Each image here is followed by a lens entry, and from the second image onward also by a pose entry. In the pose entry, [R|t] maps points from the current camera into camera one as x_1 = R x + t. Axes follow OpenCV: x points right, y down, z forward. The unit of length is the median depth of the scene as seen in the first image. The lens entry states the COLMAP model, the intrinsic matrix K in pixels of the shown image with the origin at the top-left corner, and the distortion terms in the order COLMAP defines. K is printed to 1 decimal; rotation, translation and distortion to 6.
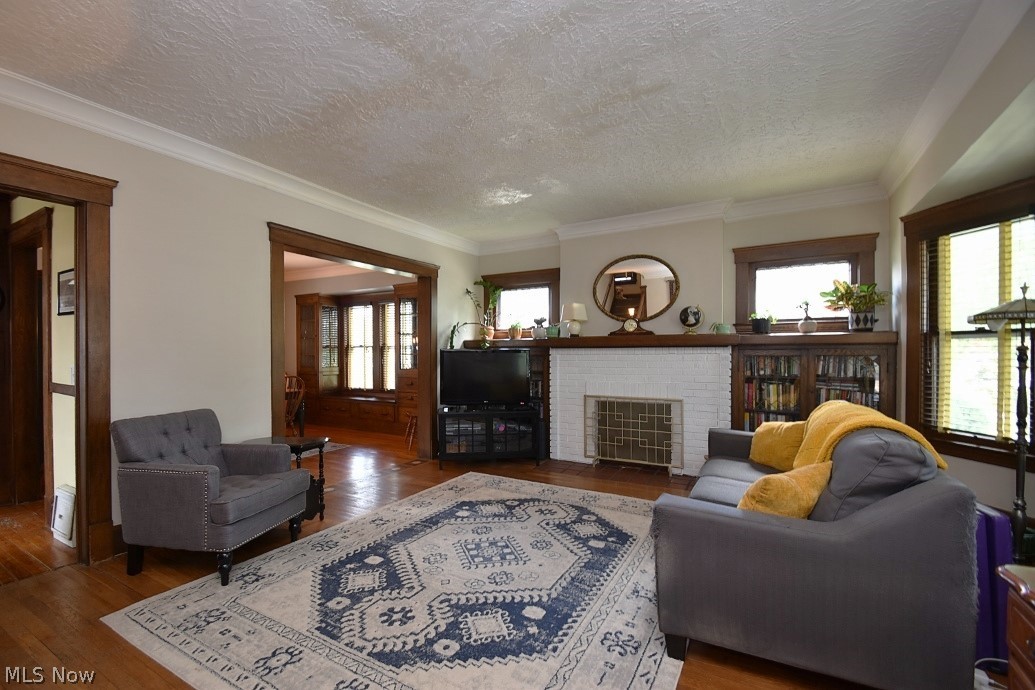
lens RADIAL K [[455.4, 0, 513.5], [0, 455.4, 352.2], [0, 0, 1]] dist [-0.010647, -0.000846]
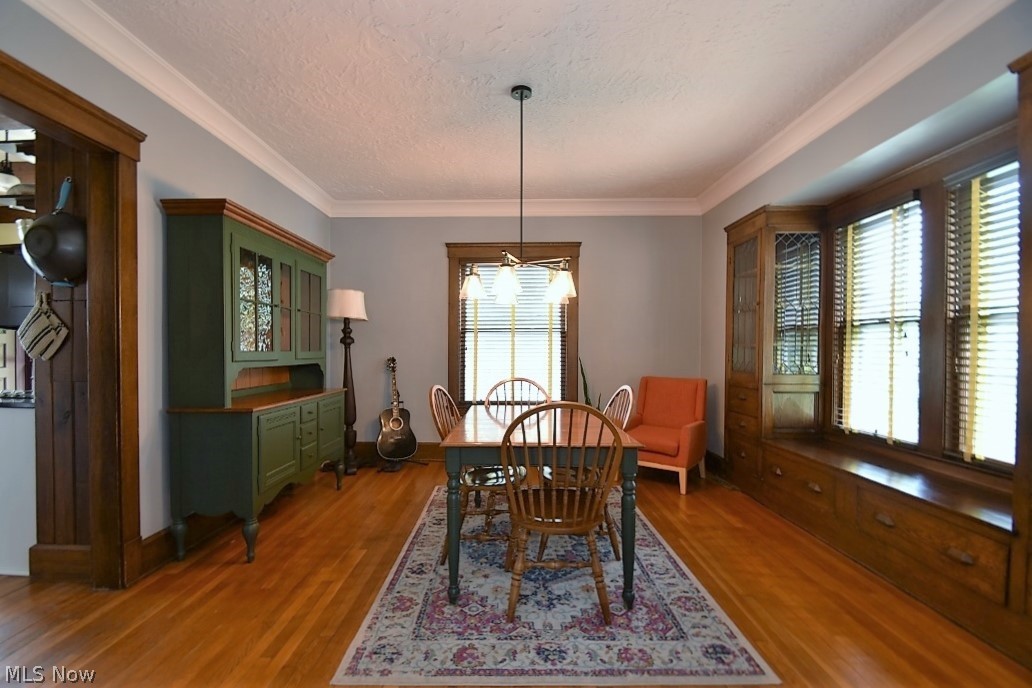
lens RADIAL K [[454.1, 0, 505.2], [0, 454.1, 354.3], [0, 0, 1]] dist [-0.010647, -0.000846]
pose [[0.481211, 0.013455, -0.876502, -0.159045], [-0.007869, 0.999908, 0.011029, 0.011415], [0.876570, 0.001590, 0.481273, 0.551437]]
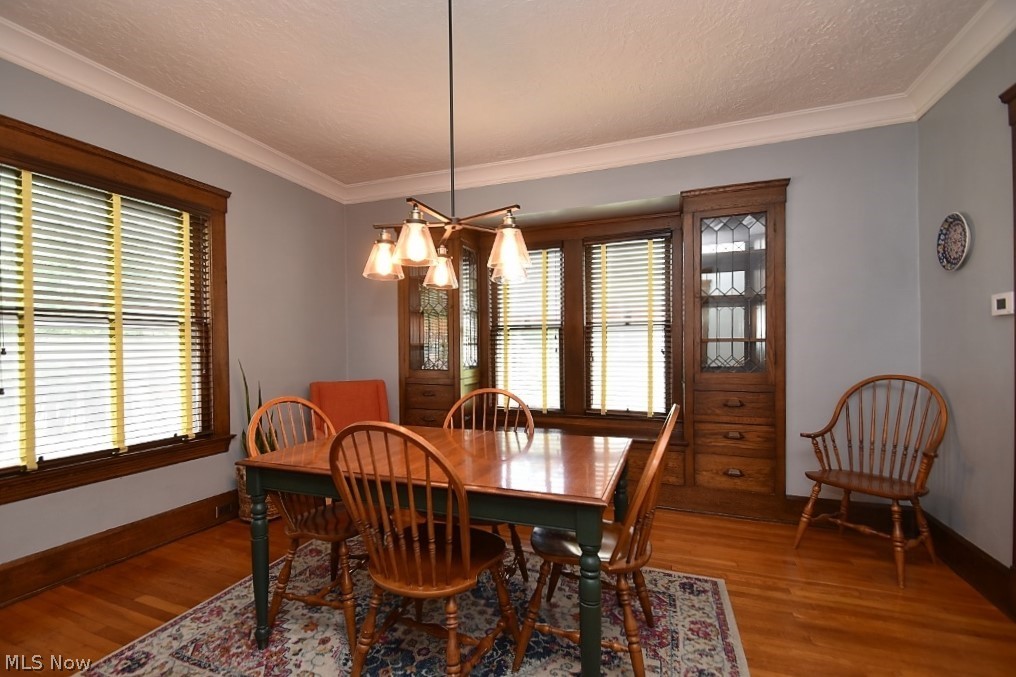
lens RADIAL K [[447.1, 0, 503.6], [0, 447.1, 346.2], [0, 0, 1]] dist [-0.010647, -0.000846]
pose [[0.988344, -0.001288, 0.152230, -0.453296], [0.000269, 0.999977, 0.006716, 0.004591], [-0.152236, -0.006597, 0.988322, 0.492732]]
